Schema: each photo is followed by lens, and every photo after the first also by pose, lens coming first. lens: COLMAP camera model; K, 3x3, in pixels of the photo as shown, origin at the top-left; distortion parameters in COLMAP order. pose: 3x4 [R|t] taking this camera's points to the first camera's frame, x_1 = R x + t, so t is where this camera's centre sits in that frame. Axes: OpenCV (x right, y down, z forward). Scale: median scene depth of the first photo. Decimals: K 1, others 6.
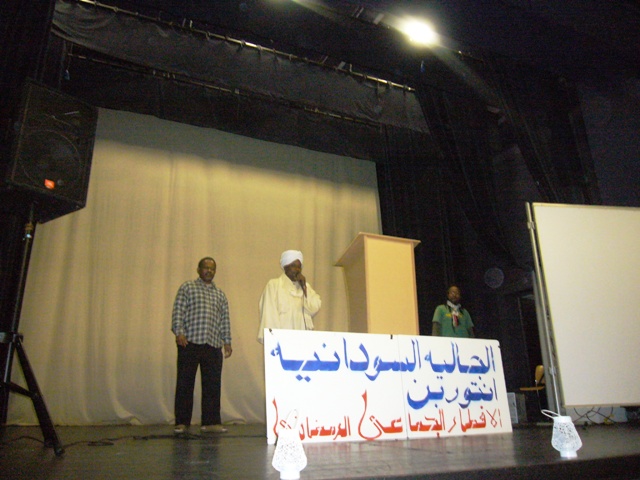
lens RADIAL K [[535.1, 0, 319.1], [0, 535.1, 238.4], [0, 0, 1]] dist [-0.109447, 0.081521]
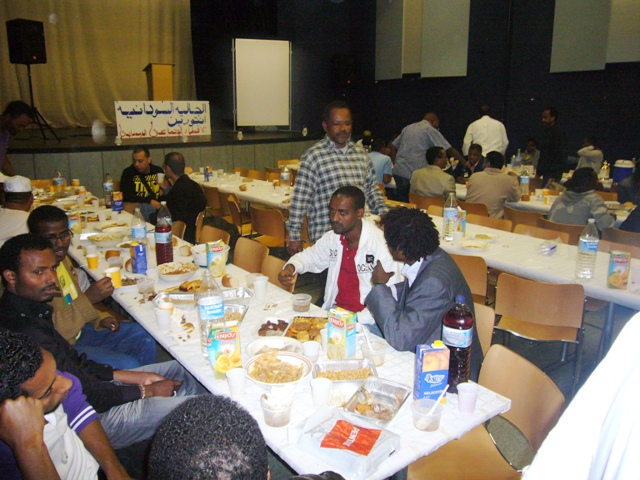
lens RADIAL K [[535.1, 0, 324.2], [0, 535.1, 233.5], [0, 0, 1]] dist [-0.109447, 0.081521]
pose [[0.974360, -0.025614, 0.223533, 0.330745], [-0.096746, 0.849268, 0.519022, -0.758234], [-0.203134, -0.527340, 0.825015, -1.858096]]
